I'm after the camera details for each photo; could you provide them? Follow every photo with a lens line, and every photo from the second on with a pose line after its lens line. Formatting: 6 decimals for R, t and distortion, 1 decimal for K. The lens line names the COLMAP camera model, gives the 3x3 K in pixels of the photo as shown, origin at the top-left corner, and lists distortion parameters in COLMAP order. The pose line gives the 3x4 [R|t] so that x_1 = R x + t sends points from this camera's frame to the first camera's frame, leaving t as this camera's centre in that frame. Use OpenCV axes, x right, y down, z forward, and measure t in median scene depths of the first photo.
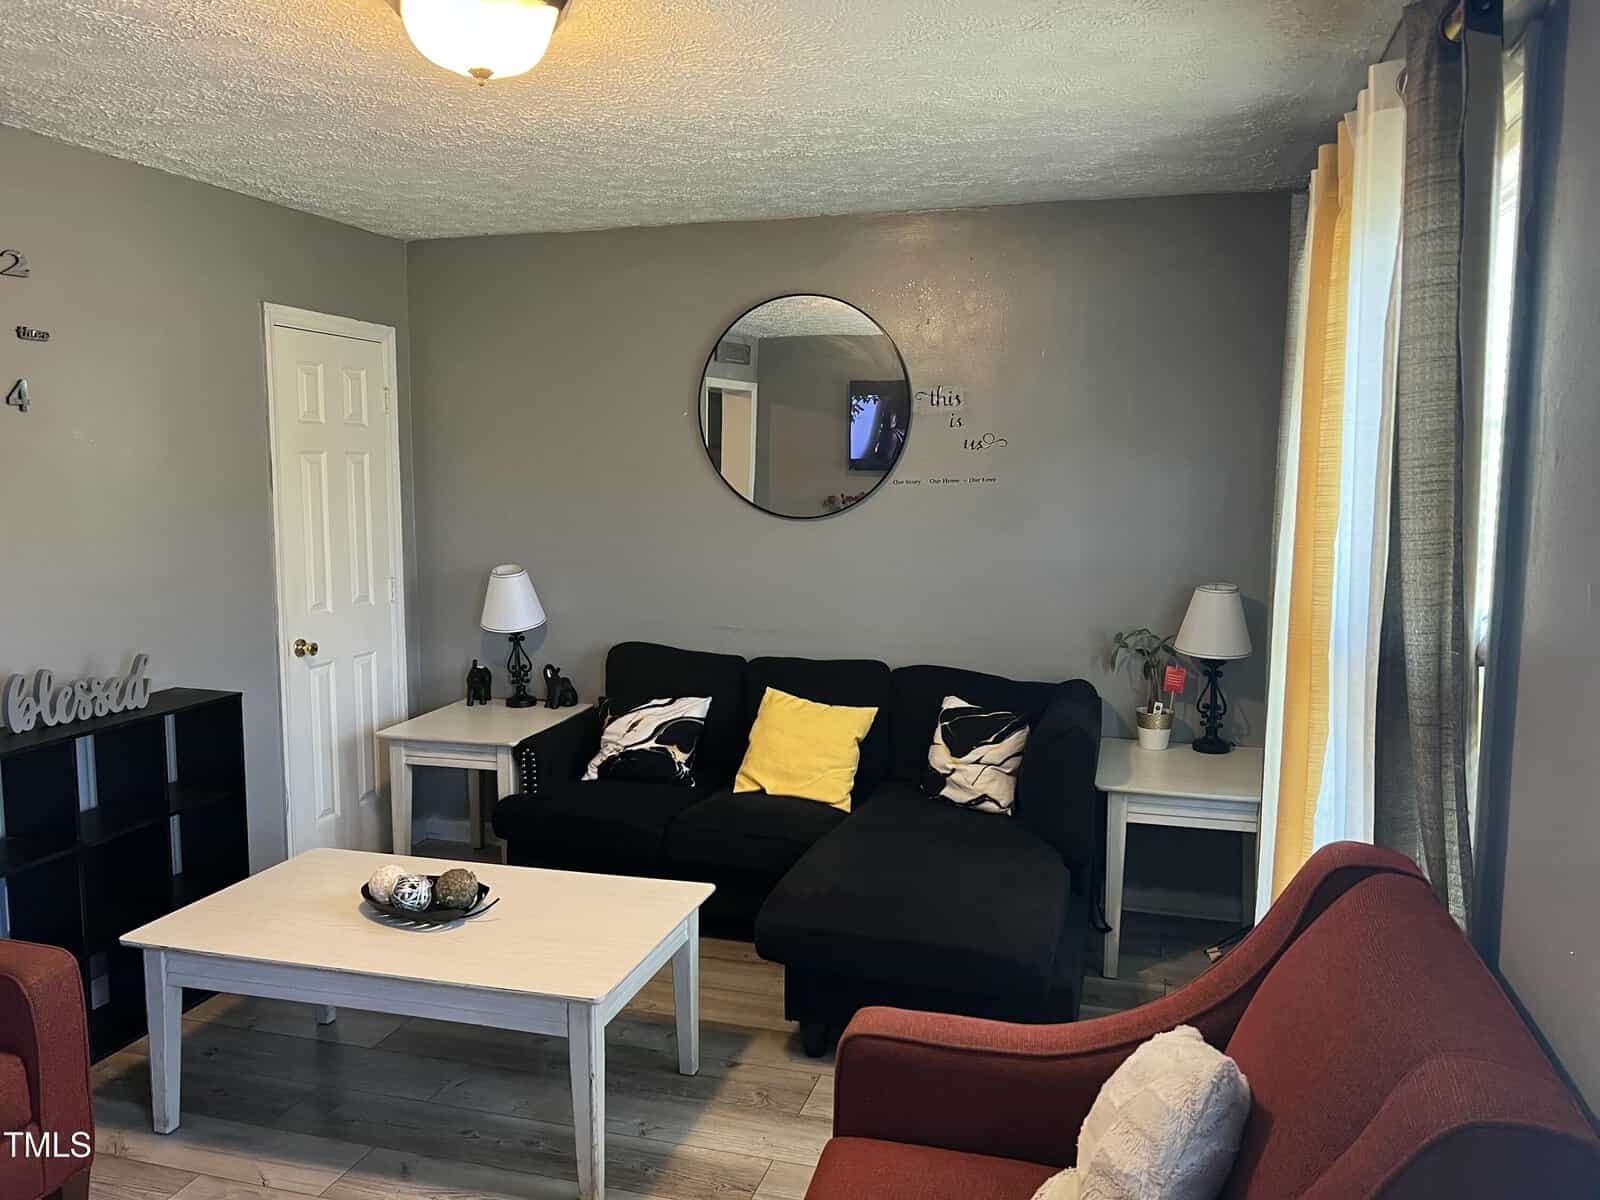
lens RADIAL K [[1221.6, 0, 800.0], [0, 1221.6, 600.0], [0, 0, 1]] dist [0.231442, -0.000981]
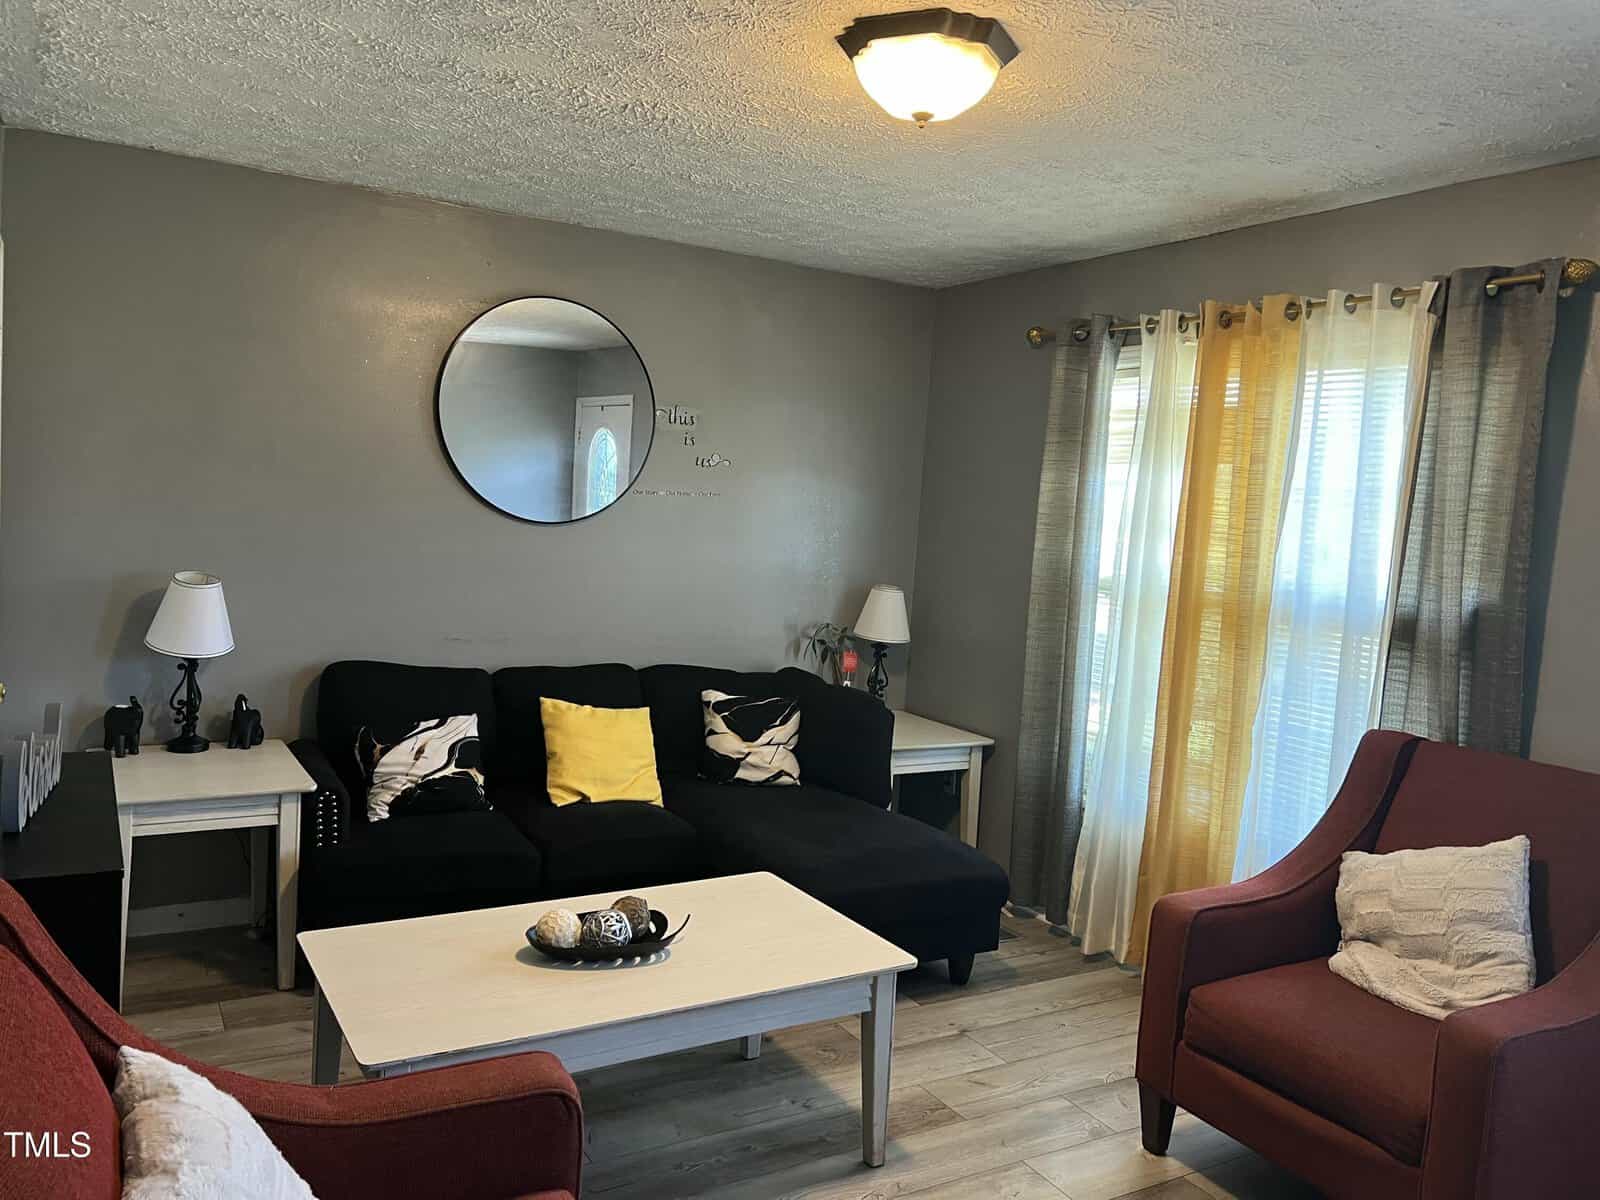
lens RADIAL K [[1212.0, 0, 800.0], [0, 1212.0, 600.0], [0, 0, 1]] dist [0.062430, -0.049689]
pose [[0.675738, -0.025349, 0.736706, -0.616072], [0.019142, 0.999675, 0.016839, -0.018995], [-0.736893, 0.002723, 0.676004, 0.200569]]
